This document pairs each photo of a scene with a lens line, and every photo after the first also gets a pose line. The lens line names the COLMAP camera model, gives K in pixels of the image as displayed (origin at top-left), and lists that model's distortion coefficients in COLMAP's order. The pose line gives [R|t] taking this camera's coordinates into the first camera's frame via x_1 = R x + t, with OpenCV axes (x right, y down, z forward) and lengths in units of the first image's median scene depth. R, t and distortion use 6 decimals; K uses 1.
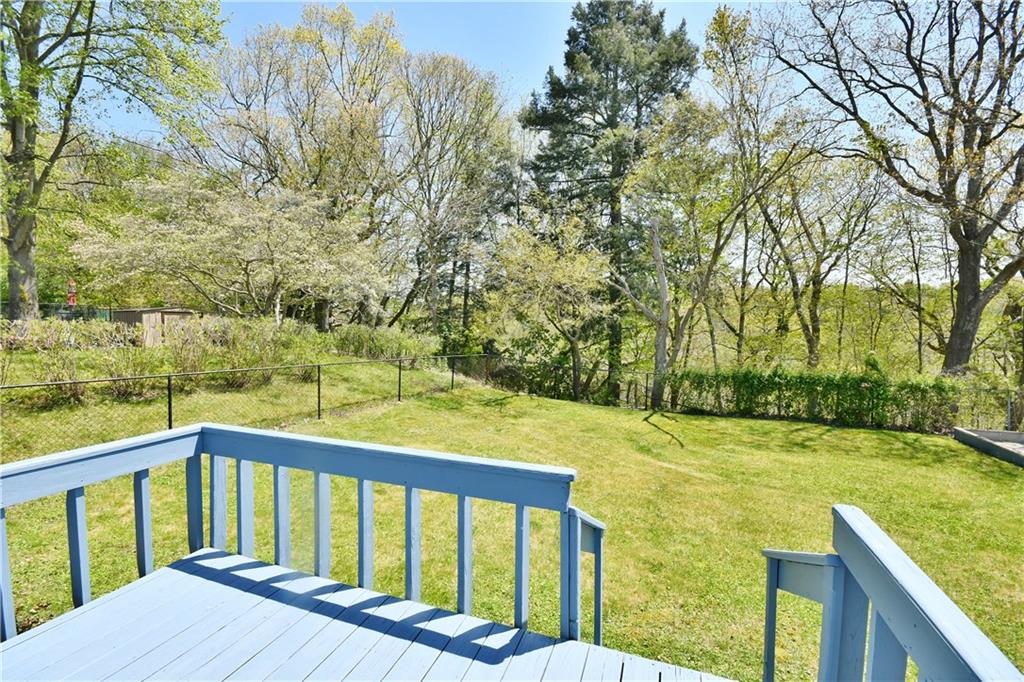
lens RADIAL K [[452.0, 0, 507.1], [0, 452.0, 342.0], [0, 0, 1]] dist [0.028579, -0.022027]
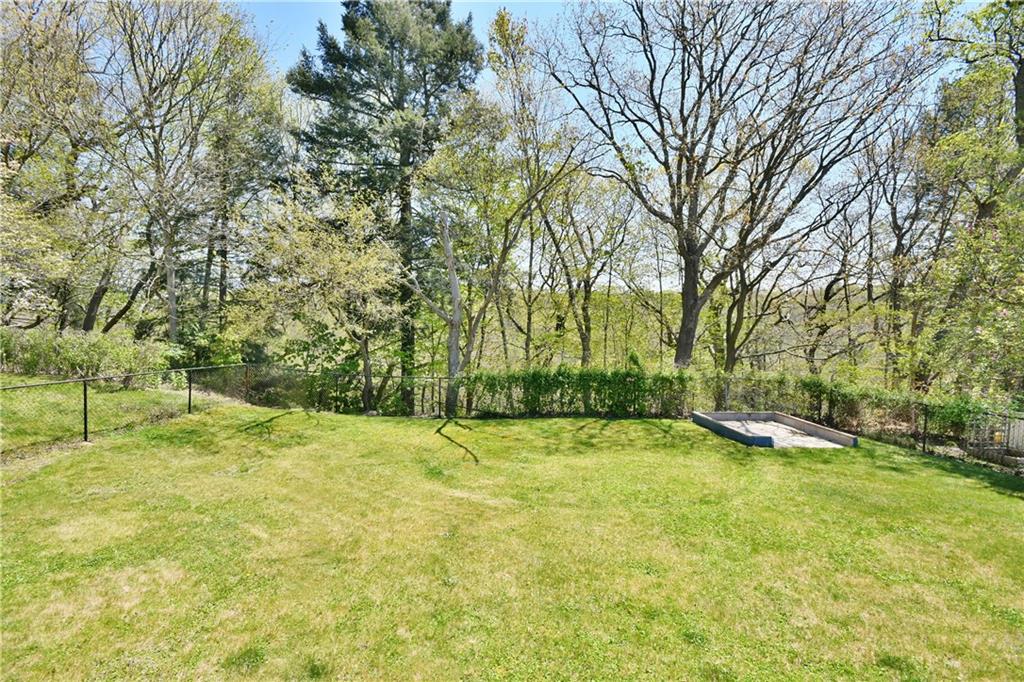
lens RADIAL K [[452.1, 0, 506.1], [0, 452.1, 344.4], [0, 0, 1]] dist [-0.003526, -0.000233]
pose [[0.907589, -0.024457, 0.419147, 0.042485], [0.021034, 0.999697, 0.012787, -0.007504], [-0.419333, -0.002789, 0.907828, 0.099002]]
